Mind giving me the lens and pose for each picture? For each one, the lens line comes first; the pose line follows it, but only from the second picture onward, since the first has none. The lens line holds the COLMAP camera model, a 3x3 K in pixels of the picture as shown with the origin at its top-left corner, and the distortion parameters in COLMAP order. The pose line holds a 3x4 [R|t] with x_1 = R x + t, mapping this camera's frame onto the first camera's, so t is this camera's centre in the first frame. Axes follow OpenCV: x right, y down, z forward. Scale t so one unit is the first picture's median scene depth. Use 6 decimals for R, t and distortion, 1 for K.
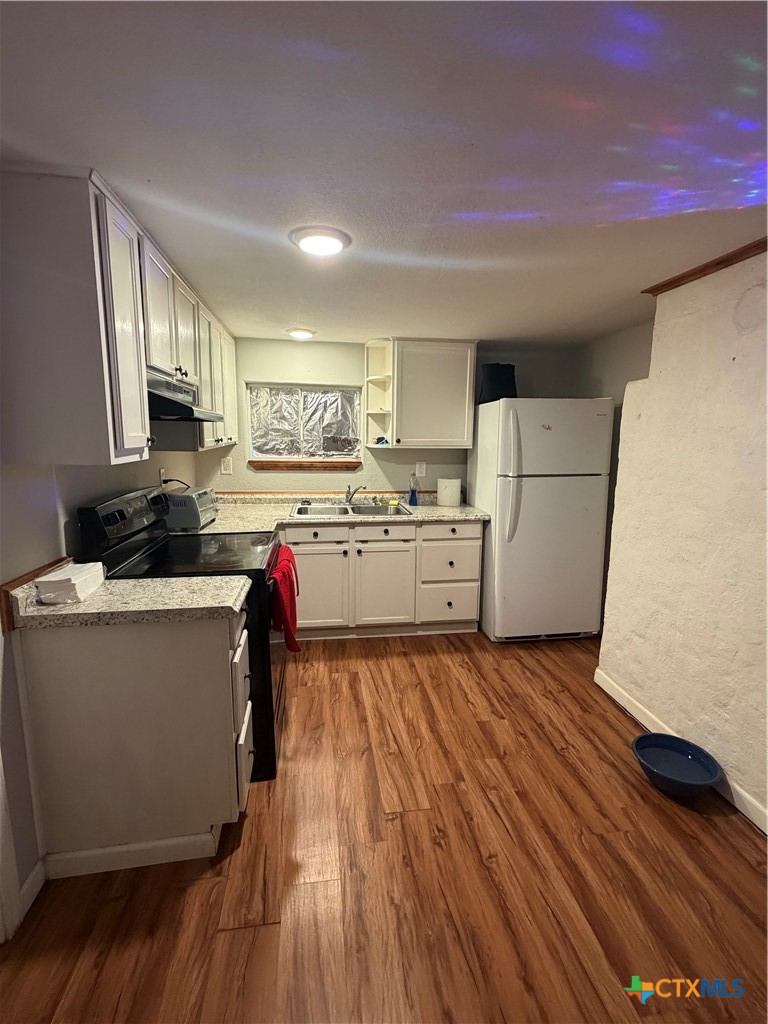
lens RADIAL K [[470.6, 0, 383.9], [0, 470.6, 511.5], [0, 0, 1]] dist [0.005206, 0.000783]
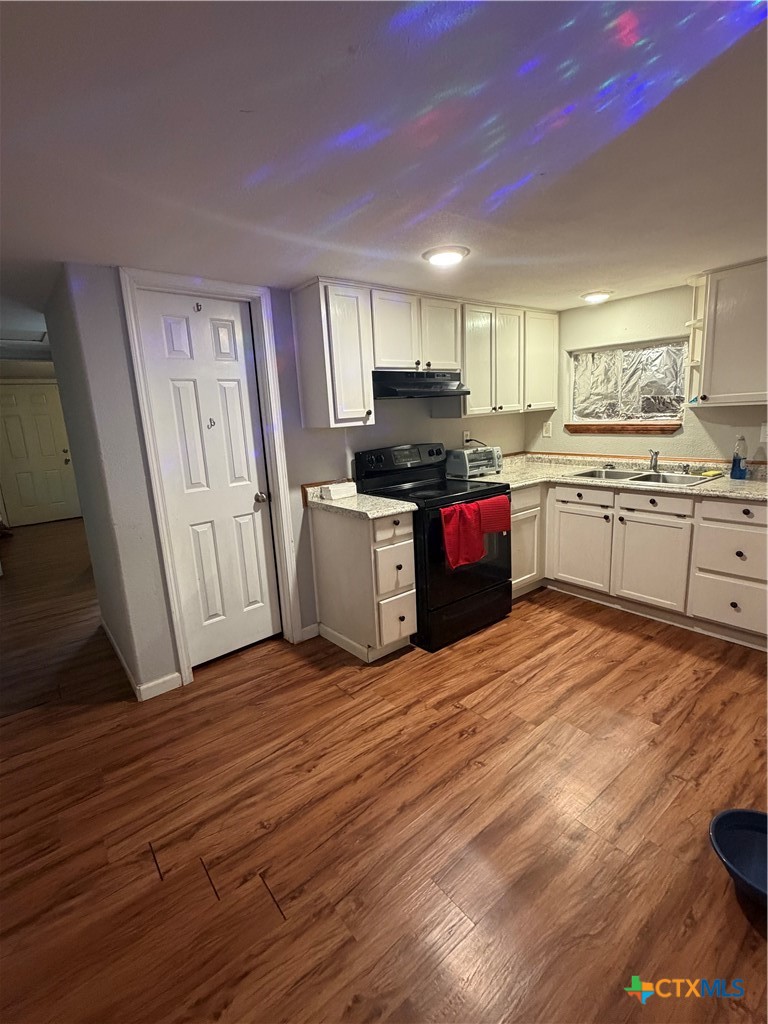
lens RADIAL K [[470.6, 0, 383.8], [0, 470.6, 509.5], [0, 0, 1]] dist [0.005206, 0.000783]
pose [[0.504421, 0.140409, -0.851965, 0.512749], [-0.083526, 0.989997, 0.113704, -0.002447], [0.859408, 0.013807, 0.511103, 0.095118]]
